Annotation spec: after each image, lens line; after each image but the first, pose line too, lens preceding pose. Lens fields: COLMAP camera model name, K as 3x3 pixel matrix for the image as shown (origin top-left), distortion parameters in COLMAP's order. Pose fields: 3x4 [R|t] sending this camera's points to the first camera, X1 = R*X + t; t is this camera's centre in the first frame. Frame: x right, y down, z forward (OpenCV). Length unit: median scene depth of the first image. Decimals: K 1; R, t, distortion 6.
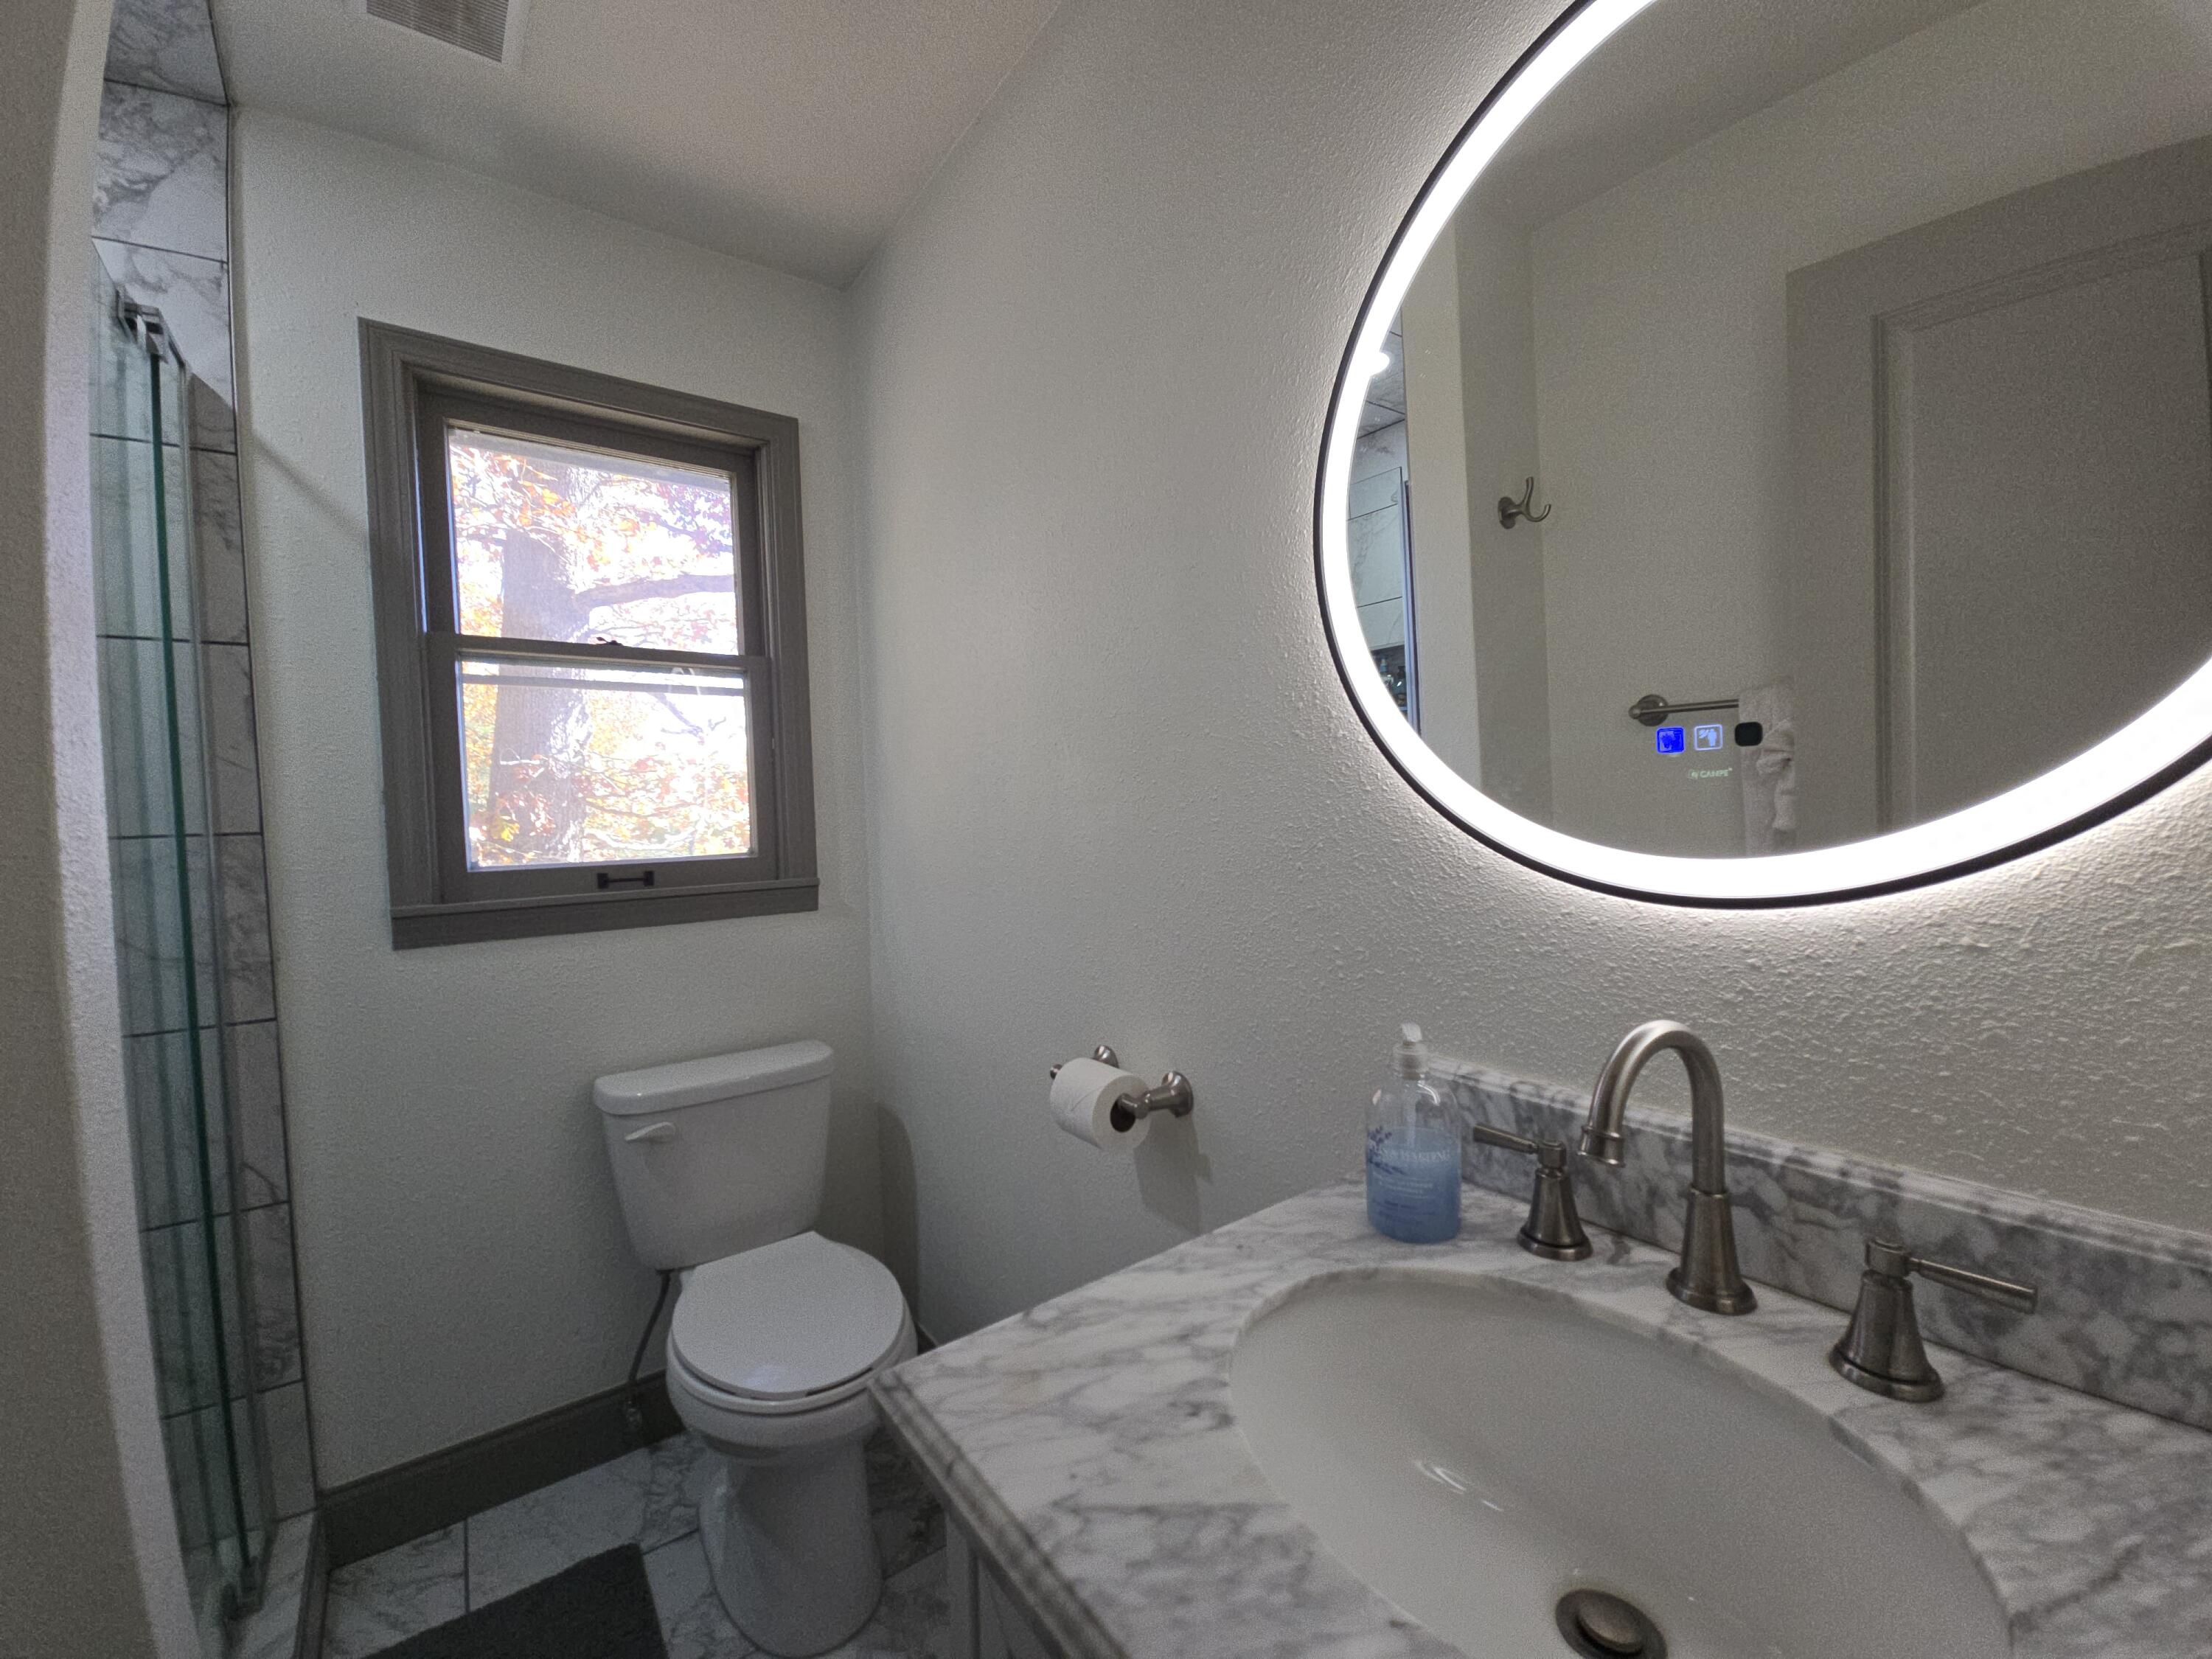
lens RADIAL K [[889.9, 0, 1118.0], [0, 889.9, 831.2], [0, 0, 1]] dist [0.004728, -0.006407]
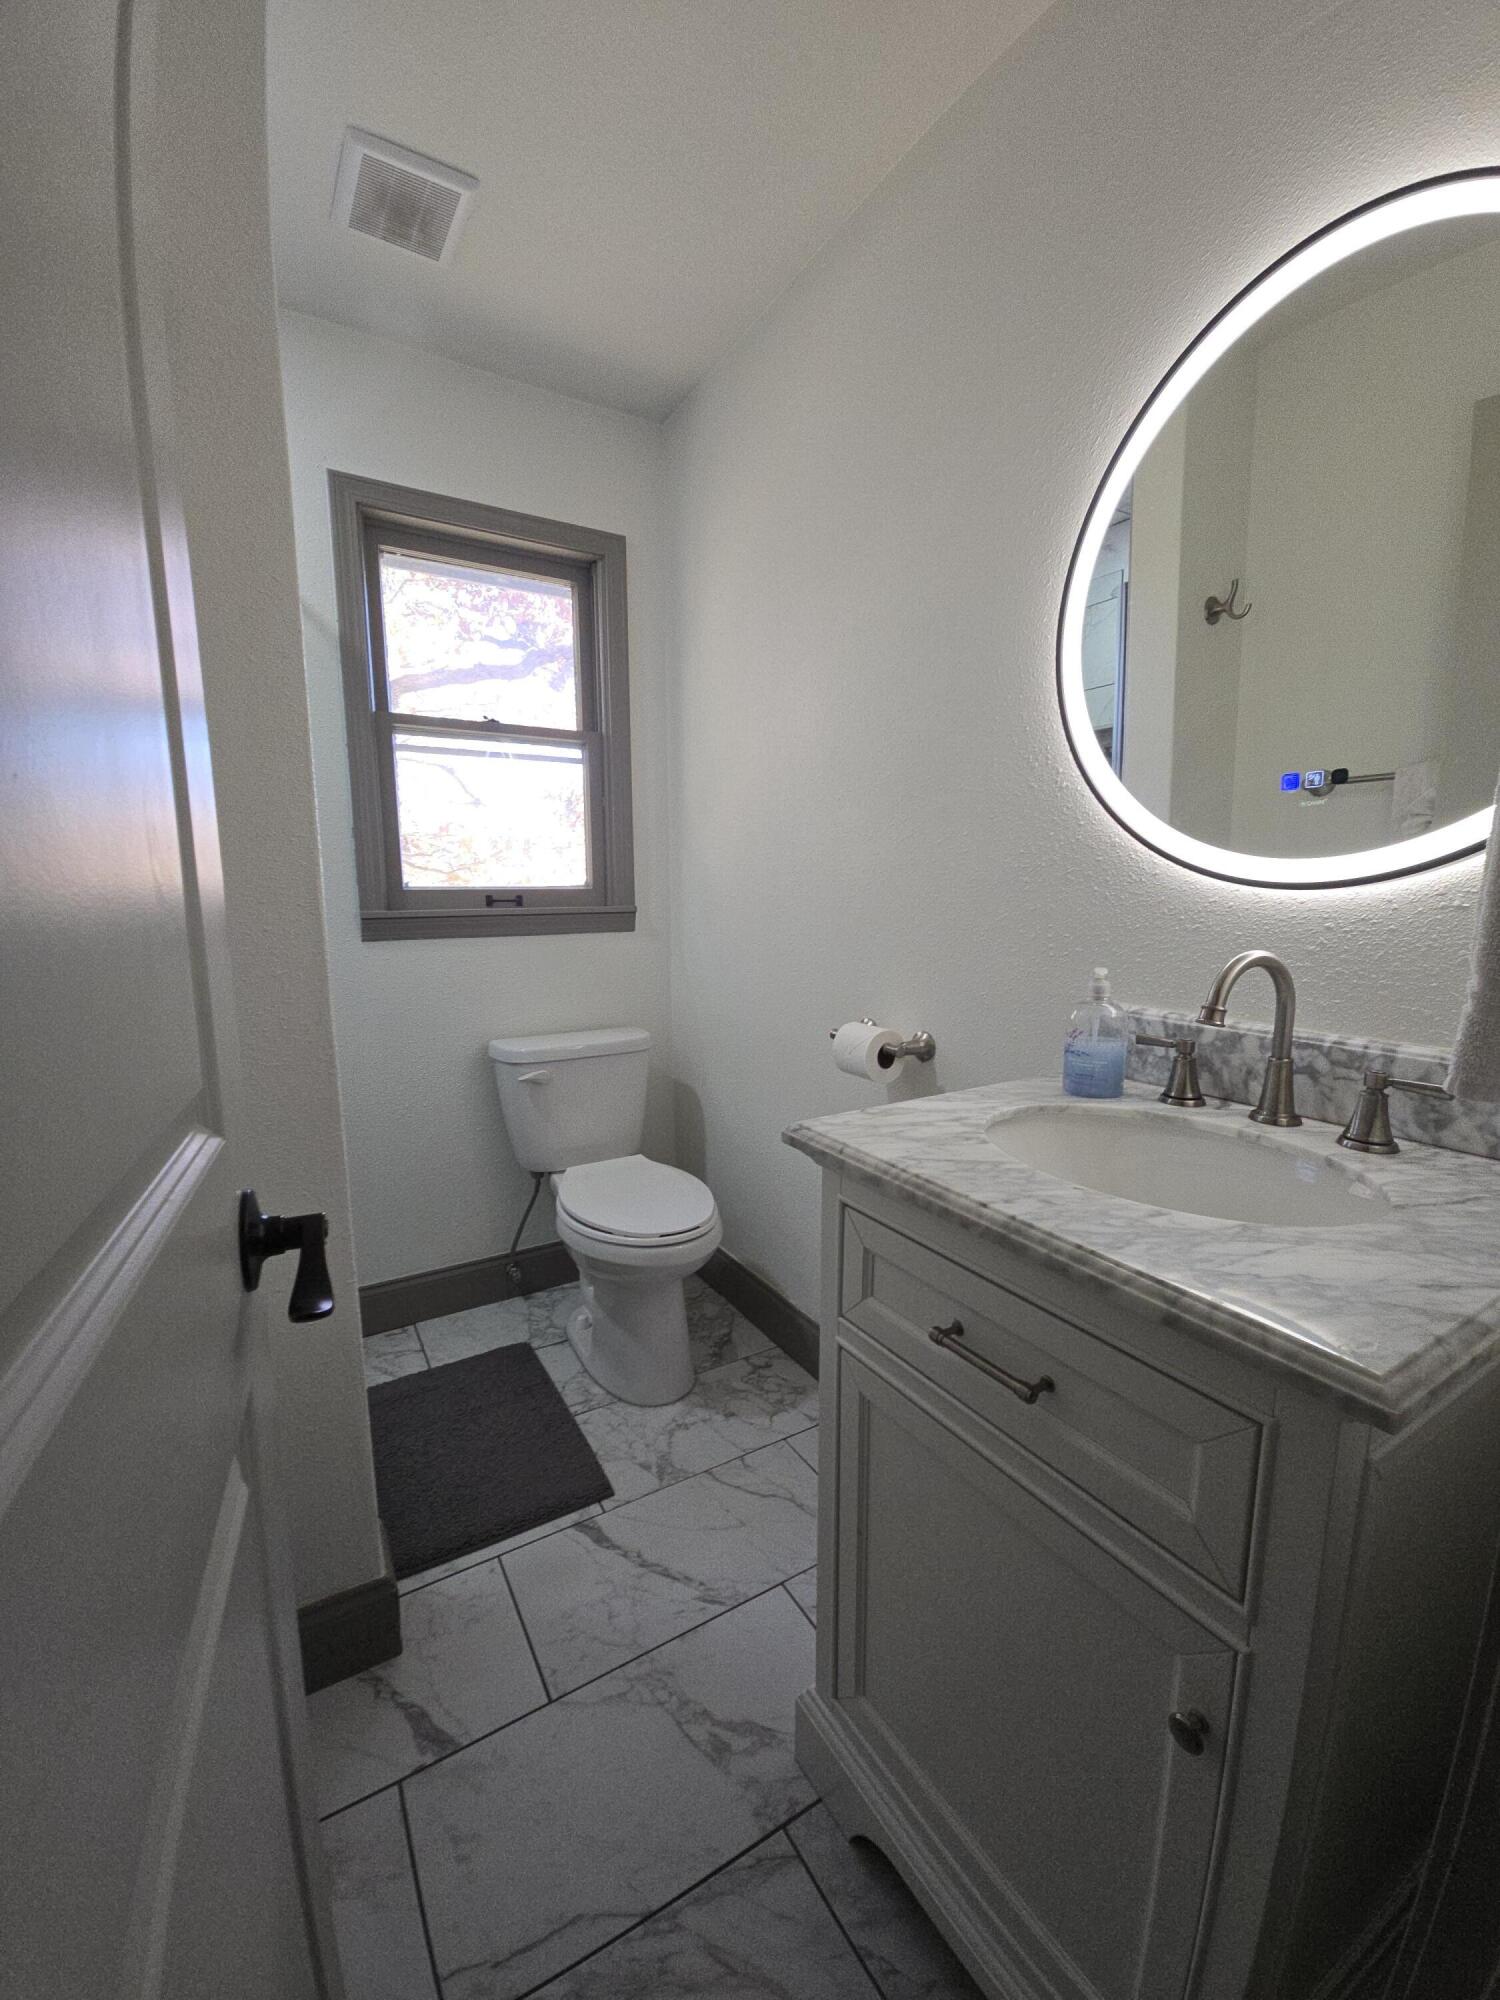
lens RADIAL K [[804.6, 0, 737.3], [0, 804.6, 1007.5], [0, 0, 1]] dist [0.004728, -0.006407]
pose [[0.994198, 0.039455, -0.100073, -0.086026], [-0.026508, 0.991478, 0.127552, 0.062473], [0.104253, -0.124159, 0.986770, -0.250538]]
